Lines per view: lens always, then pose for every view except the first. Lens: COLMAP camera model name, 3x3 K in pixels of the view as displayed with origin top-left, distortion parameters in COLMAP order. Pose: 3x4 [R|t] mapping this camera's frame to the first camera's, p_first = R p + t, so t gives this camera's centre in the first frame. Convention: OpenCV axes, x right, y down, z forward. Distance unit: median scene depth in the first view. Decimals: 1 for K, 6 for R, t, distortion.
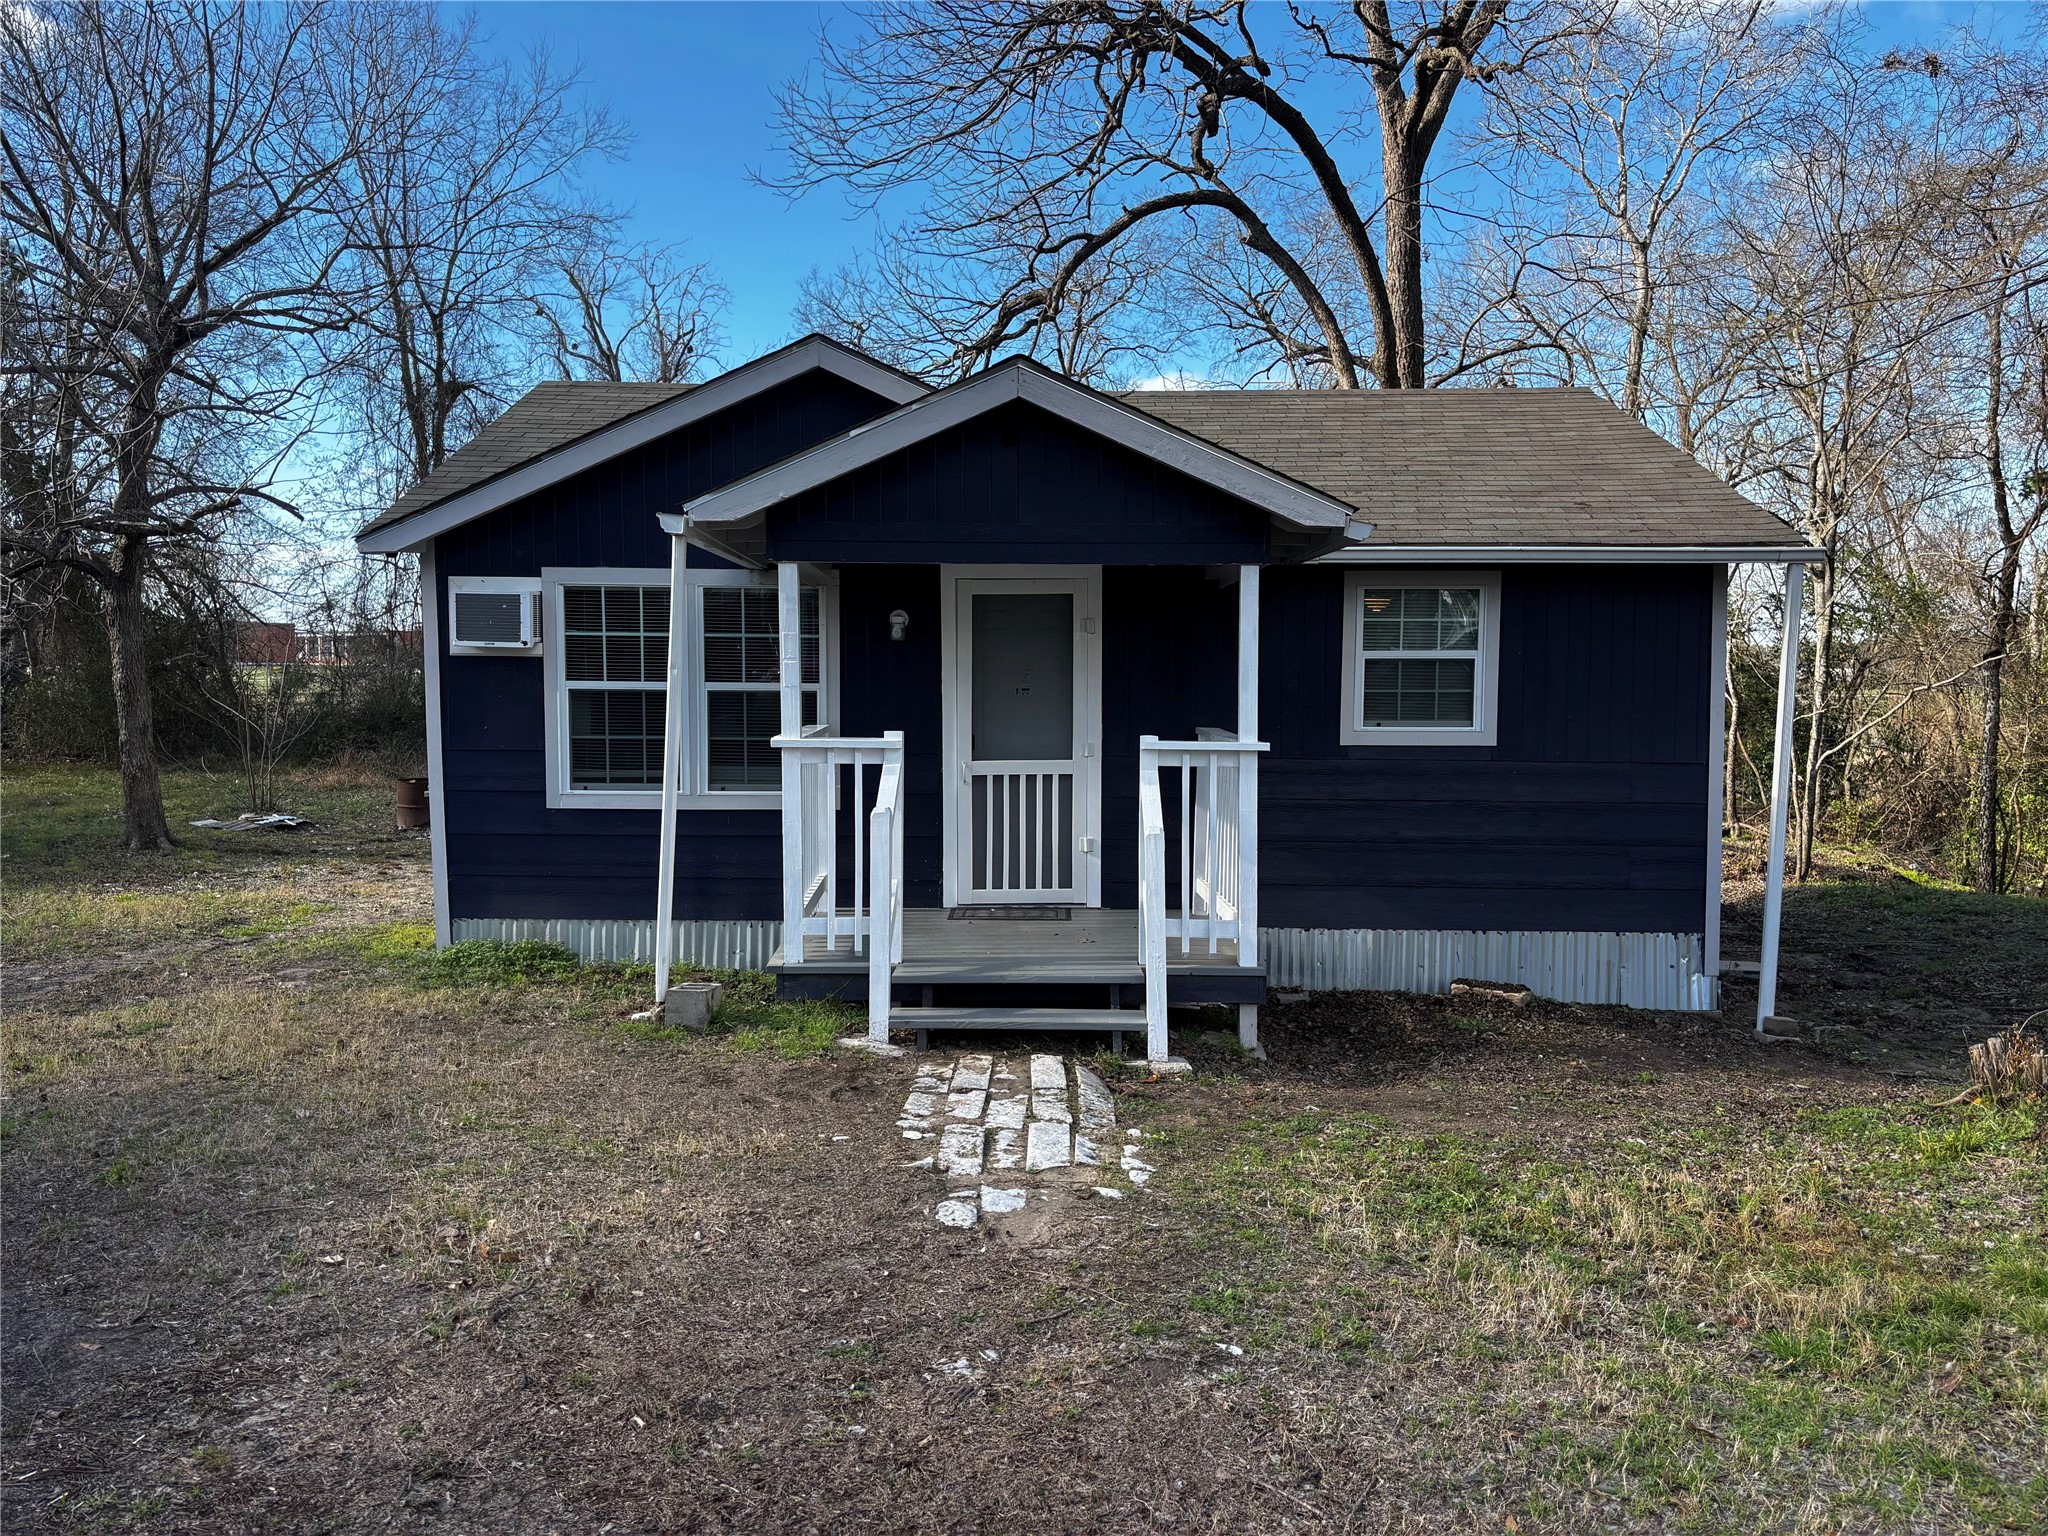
lens RADIAL K [[1545.4, 0, 1030.4], [0, 1545.4, 771.9], [0, 0, 1]] dist [0.043197, -0.017379]
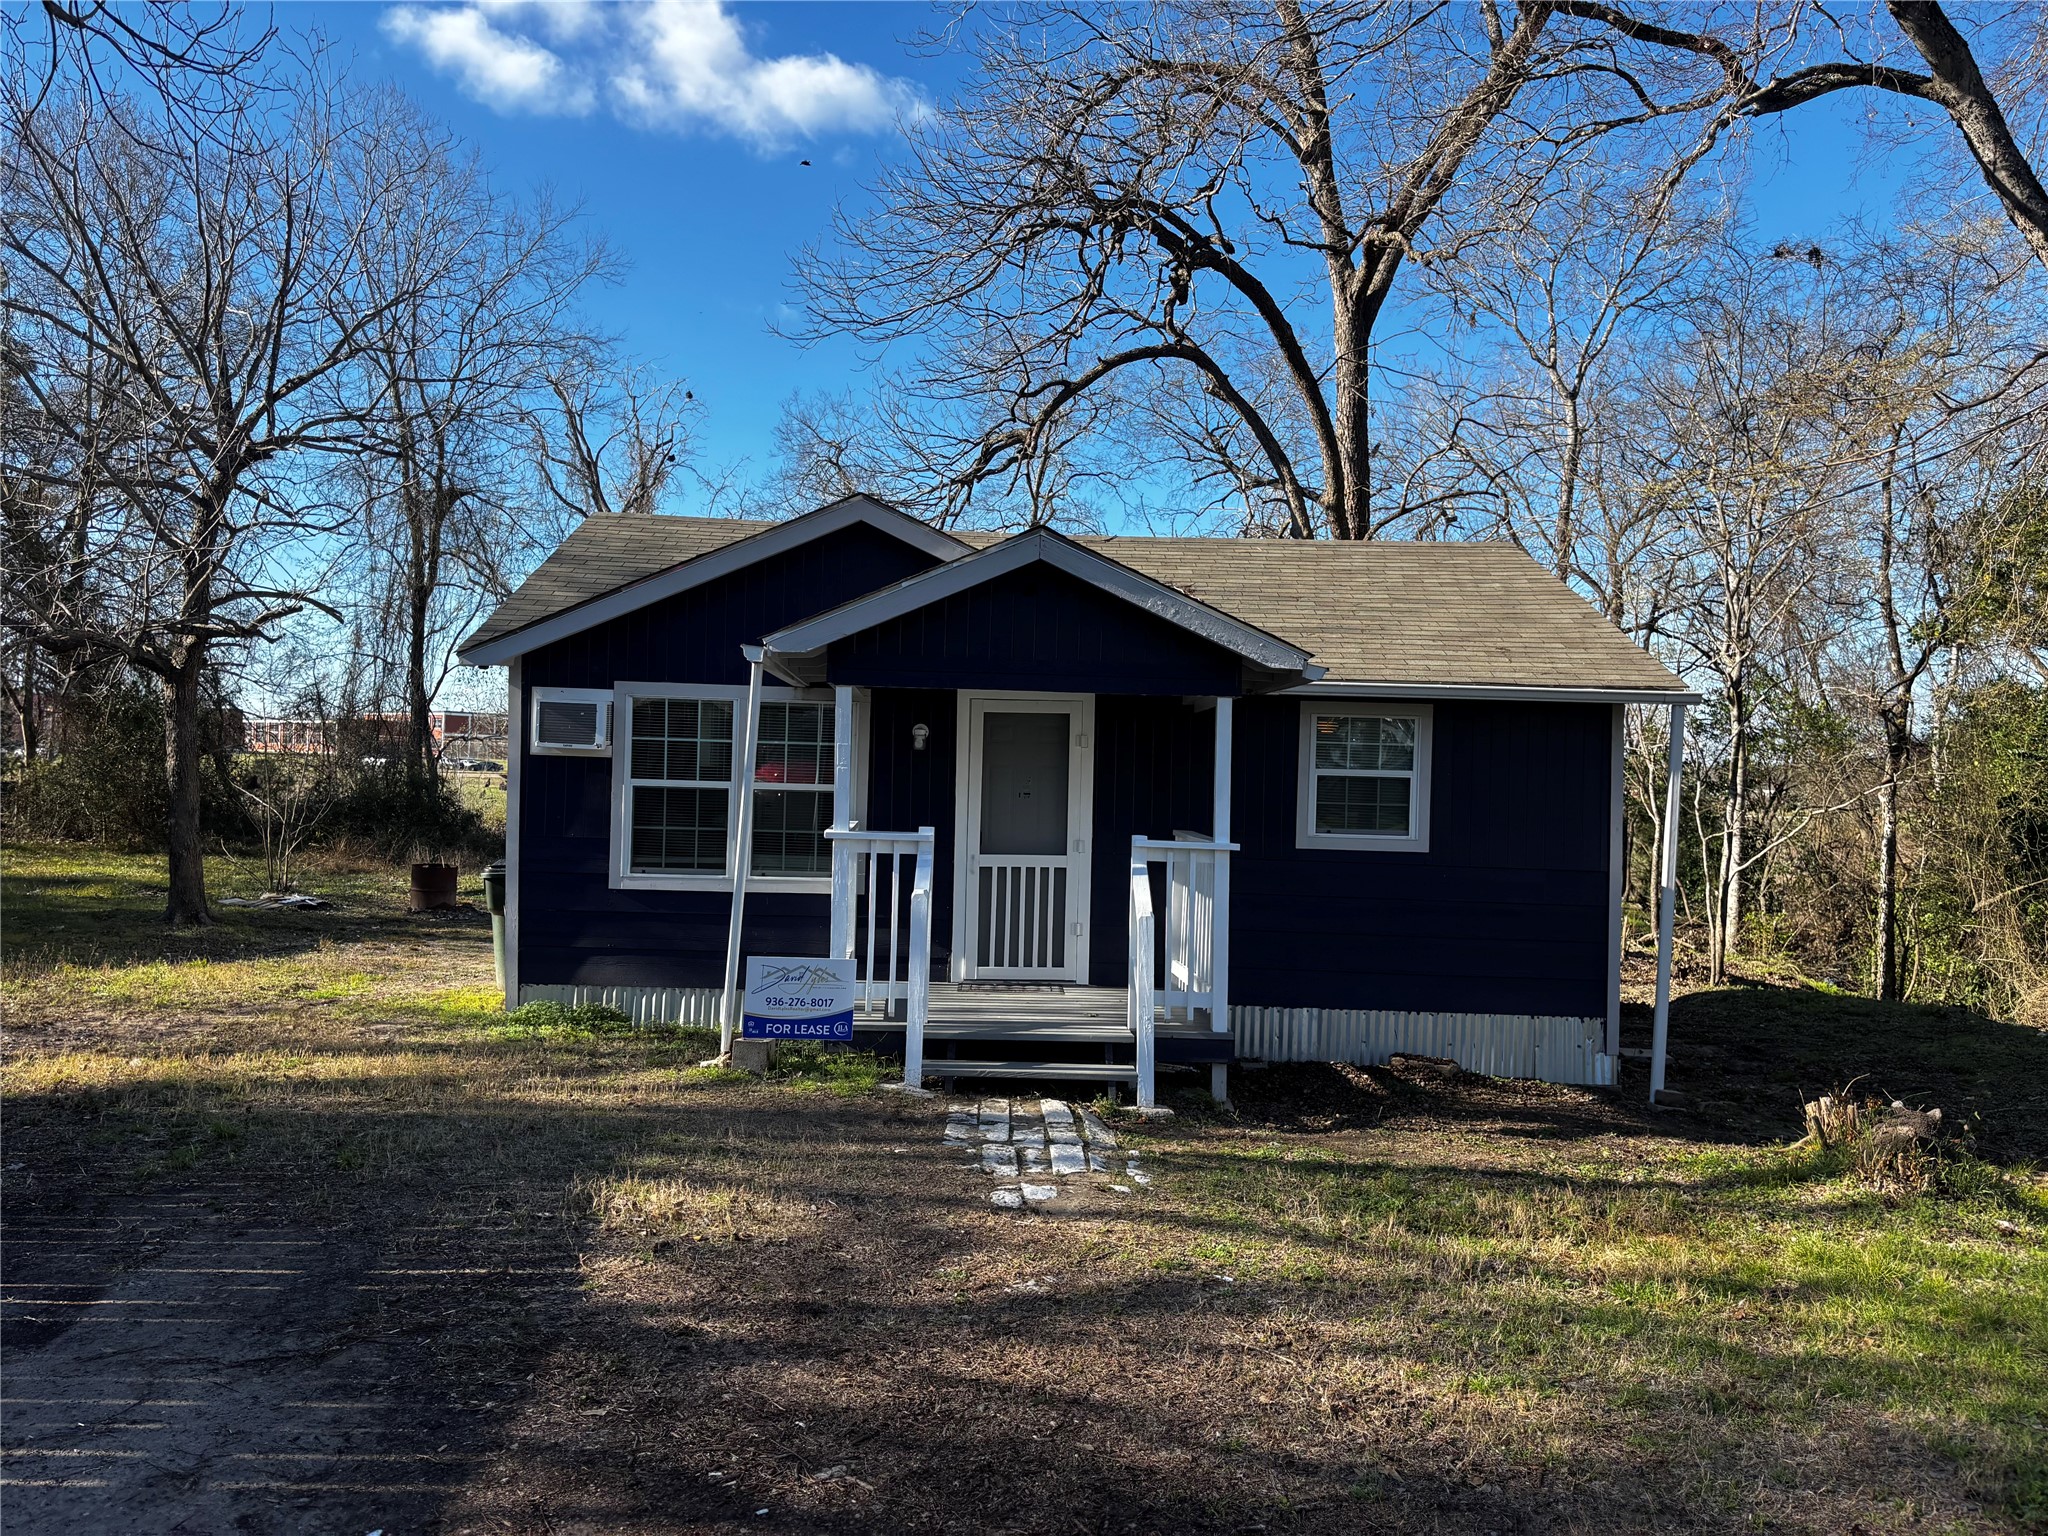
lens RADIAL K [[1545.4, 0, 1012.7], [0, 1545.4, 773.4], [0, 0, 1]] dist [0.043197, -0.017379]
pose [[0.999484, 0.022949, 0.022477, -0.037437], [-0.021435, 0.997627, -0.065427, 0.006600], [-0.023925, 0.064911, 0.997604, -0.149695]]
